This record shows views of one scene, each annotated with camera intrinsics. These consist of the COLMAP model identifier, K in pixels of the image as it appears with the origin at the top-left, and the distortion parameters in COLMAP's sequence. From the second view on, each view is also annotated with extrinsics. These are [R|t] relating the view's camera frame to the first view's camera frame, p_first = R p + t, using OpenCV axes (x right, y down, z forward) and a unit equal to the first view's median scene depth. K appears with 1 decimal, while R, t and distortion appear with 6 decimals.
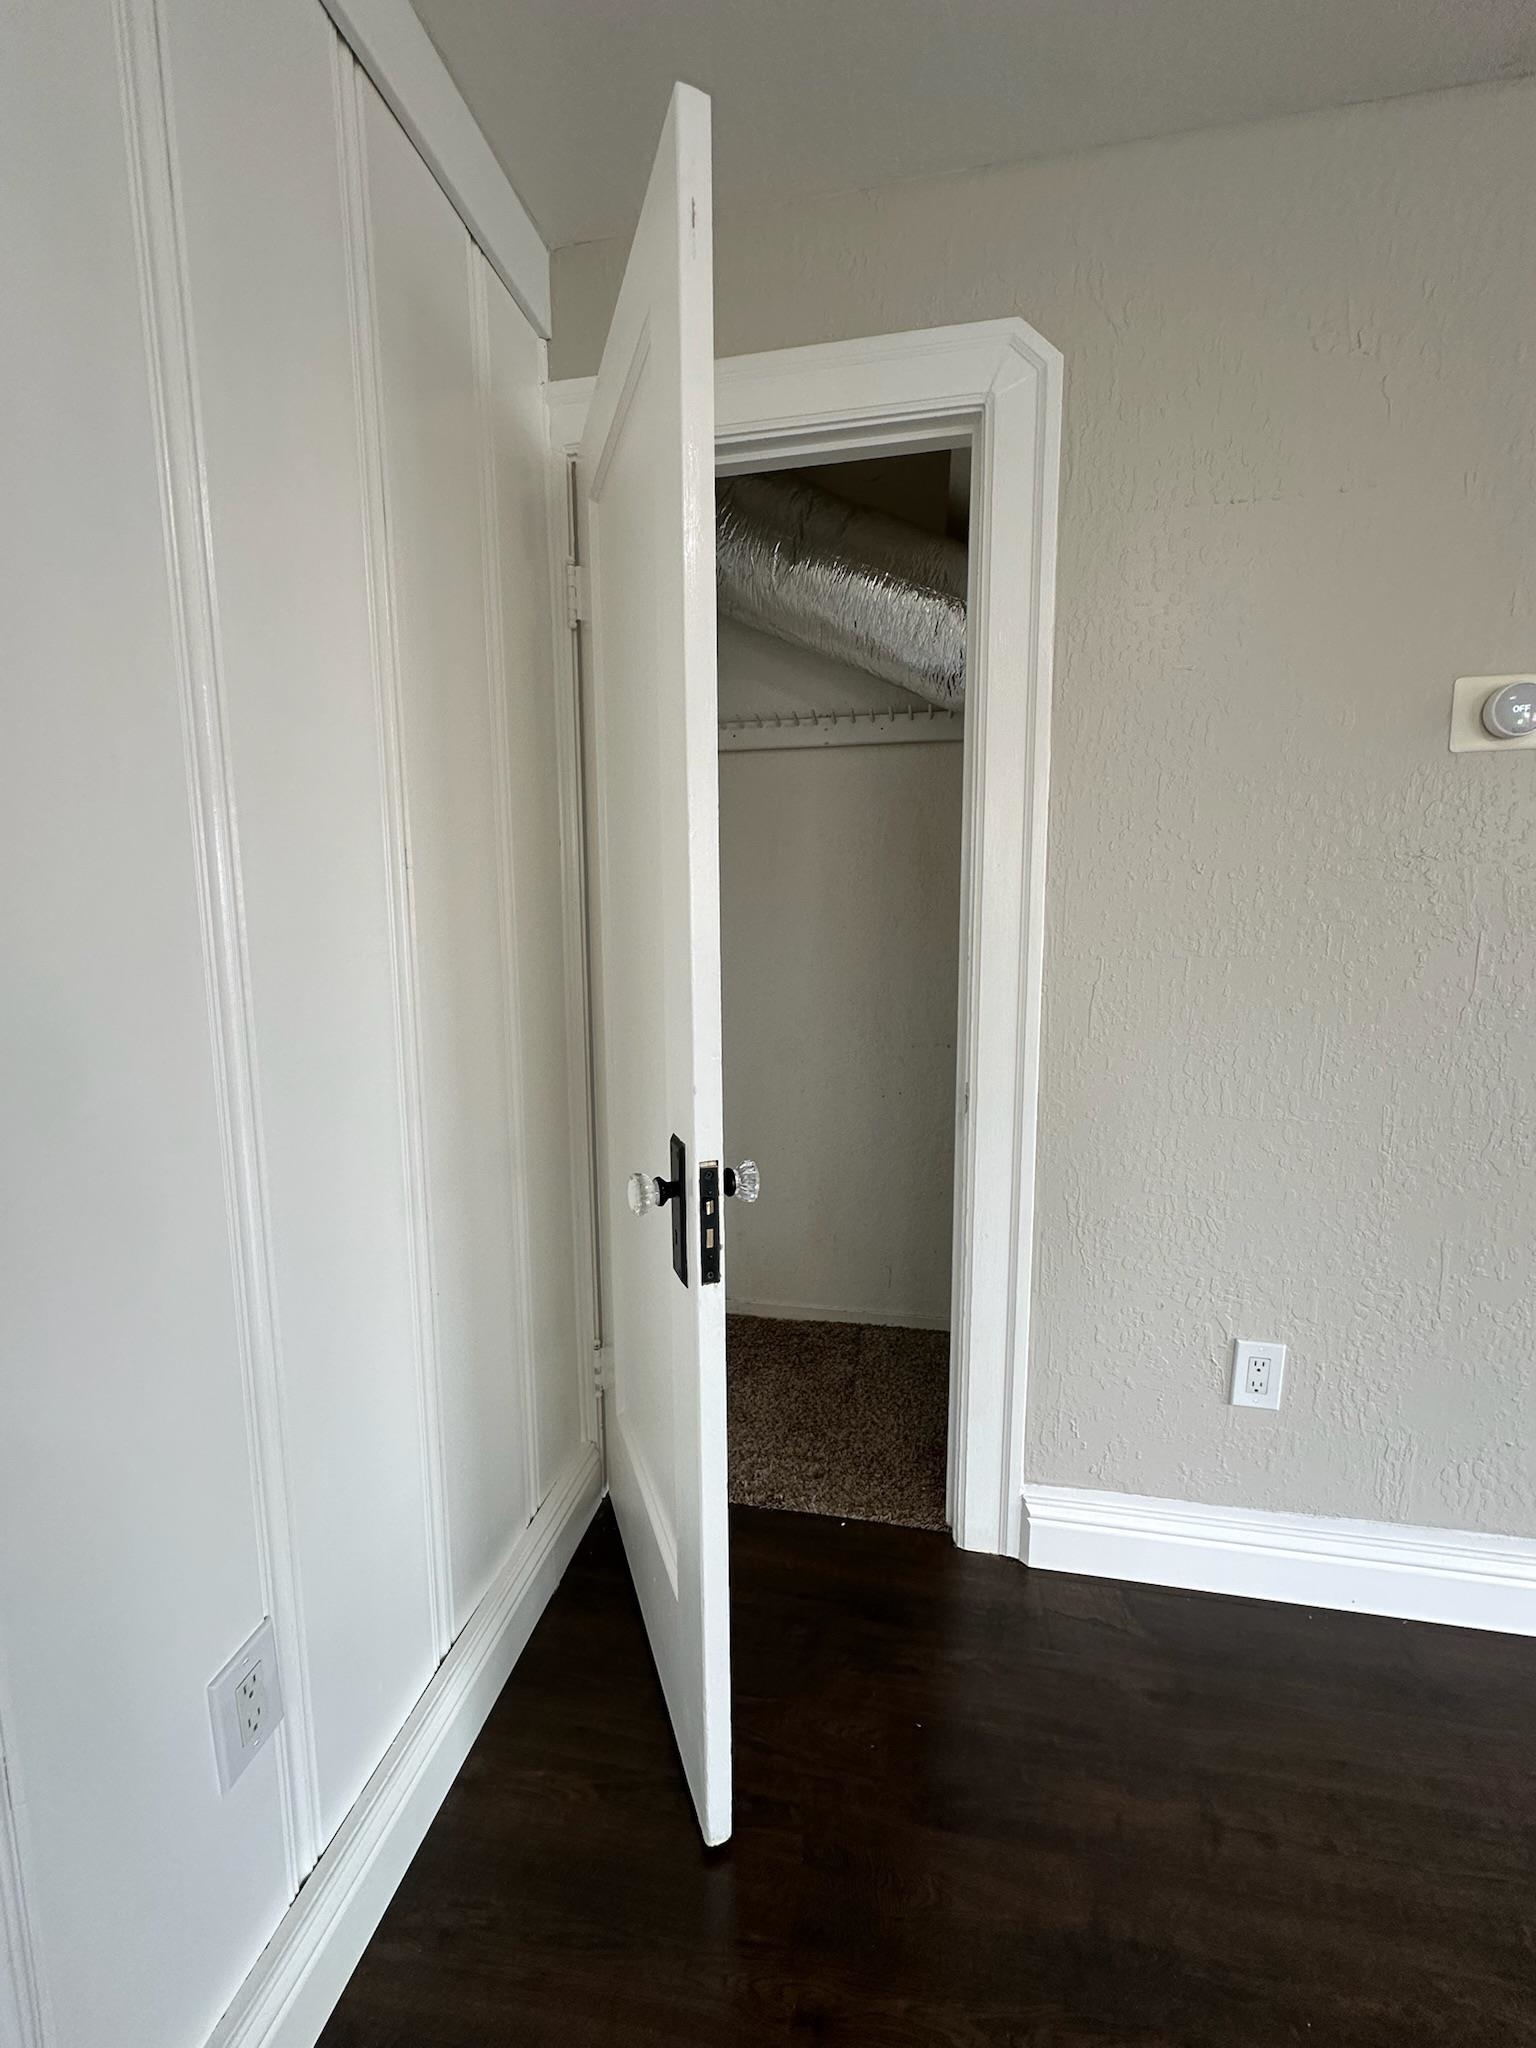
lens RADIAL K [[815.9, 0, 763.7], [0, 815.9, 1018.6], [0, 0, 1]] dist [-0.006245, 0.001385]
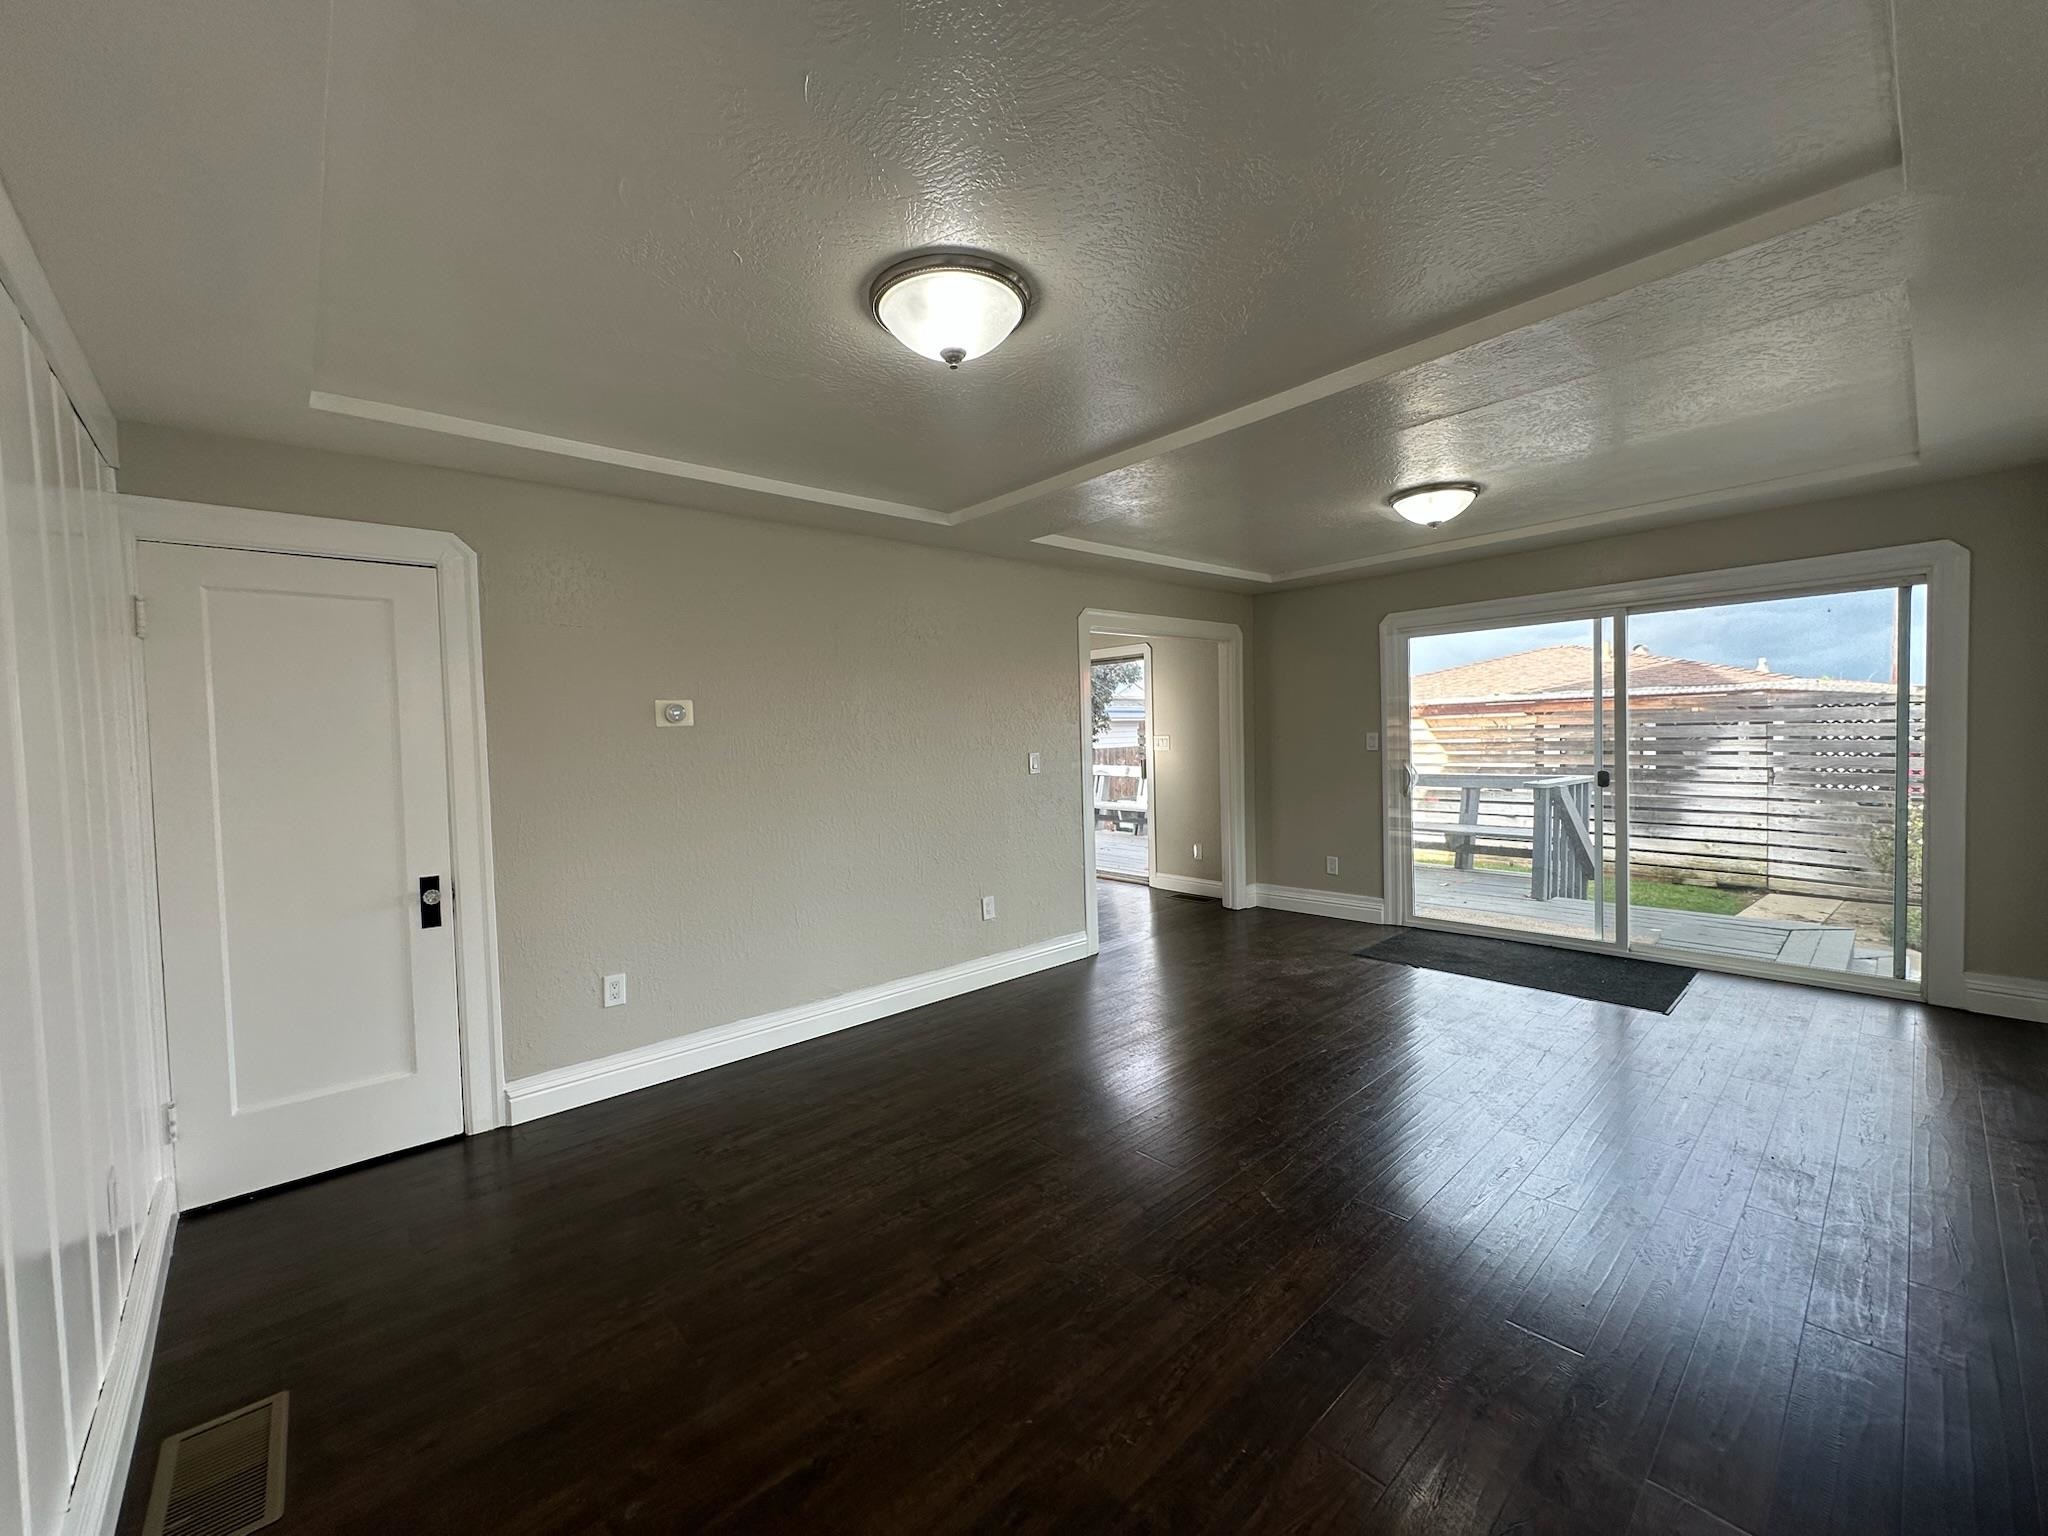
lens RADIAL K [[815.9, 0, 1030.4], [0, 815.9, 767.8], [0, 0, 1]] dist [-0.006245, 0.001385]
pose [[0.601642, -0.041380, 0.797693, -0.485665], [0.121285, 0.991810, -0.040027, 0.053131], [-0.789504, 0.120830, 0.601733, -1.368086]]
